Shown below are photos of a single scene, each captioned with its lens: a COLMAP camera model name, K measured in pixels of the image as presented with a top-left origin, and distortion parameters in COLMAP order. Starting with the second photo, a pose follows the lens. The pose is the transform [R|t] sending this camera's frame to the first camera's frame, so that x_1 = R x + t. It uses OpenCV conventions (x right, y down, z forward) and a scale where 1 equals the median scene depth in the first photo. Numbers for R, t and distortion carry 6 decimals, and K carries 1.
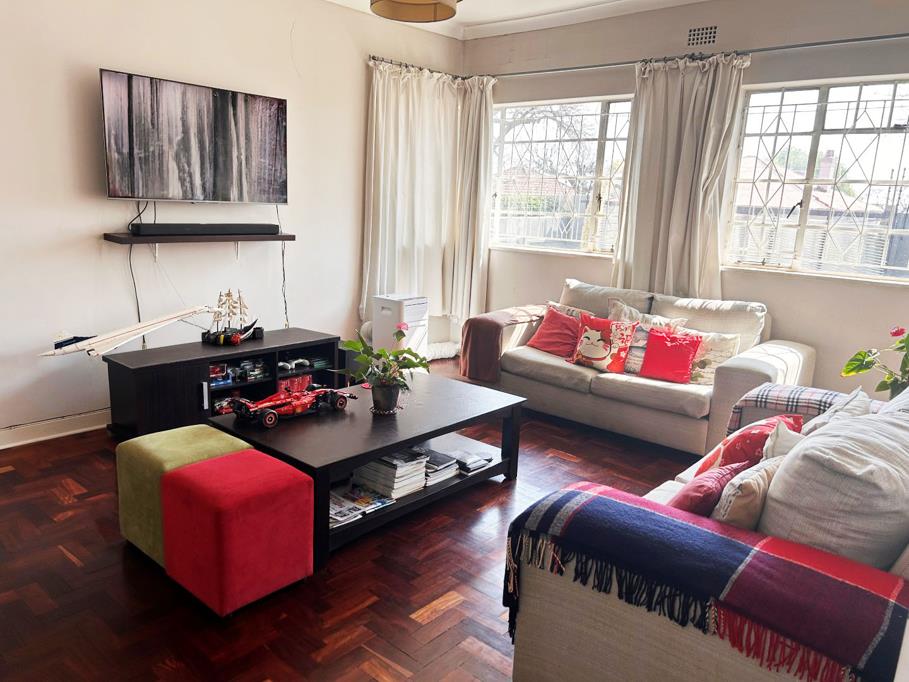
lens RADIAL K [[693.3, 0, 454.5], [0, 693.3, 341.0], [0, 0, 1]] dist [0.010053, 0.002297]
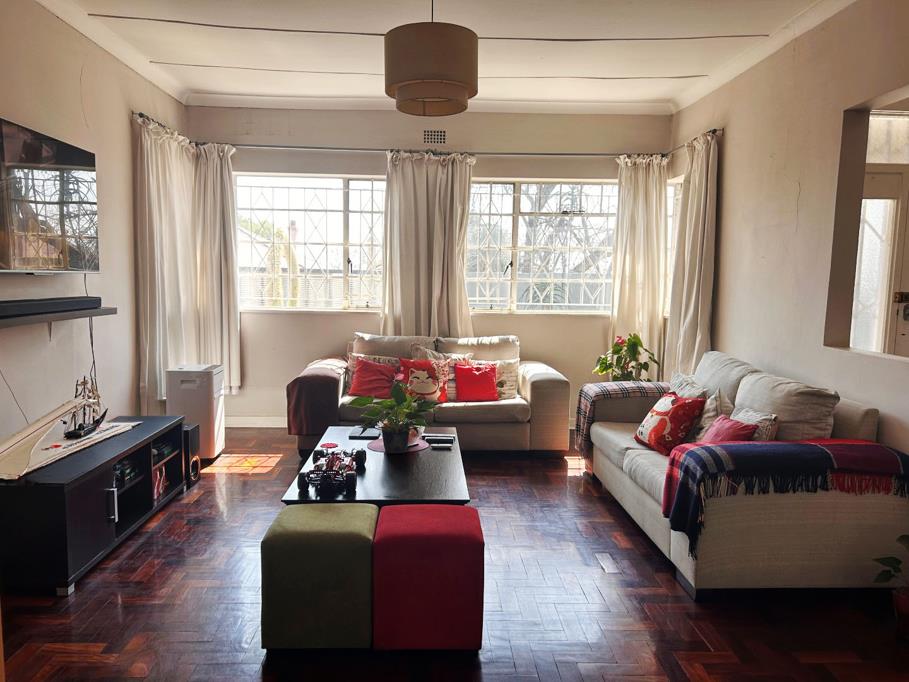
lens RADIAL K [[681.3, 0, 454.5], [0, 681.3, 341.0], [0, 0, 1]] dist [0.027586, -0.000591]
pose [[0.717830, -0.094021, 0.689841, -0.544673], [0.152430, 0.988024, -0.023953, -0.028154], [-0.679327, 0.122346, 0.723565, 0.104020]]
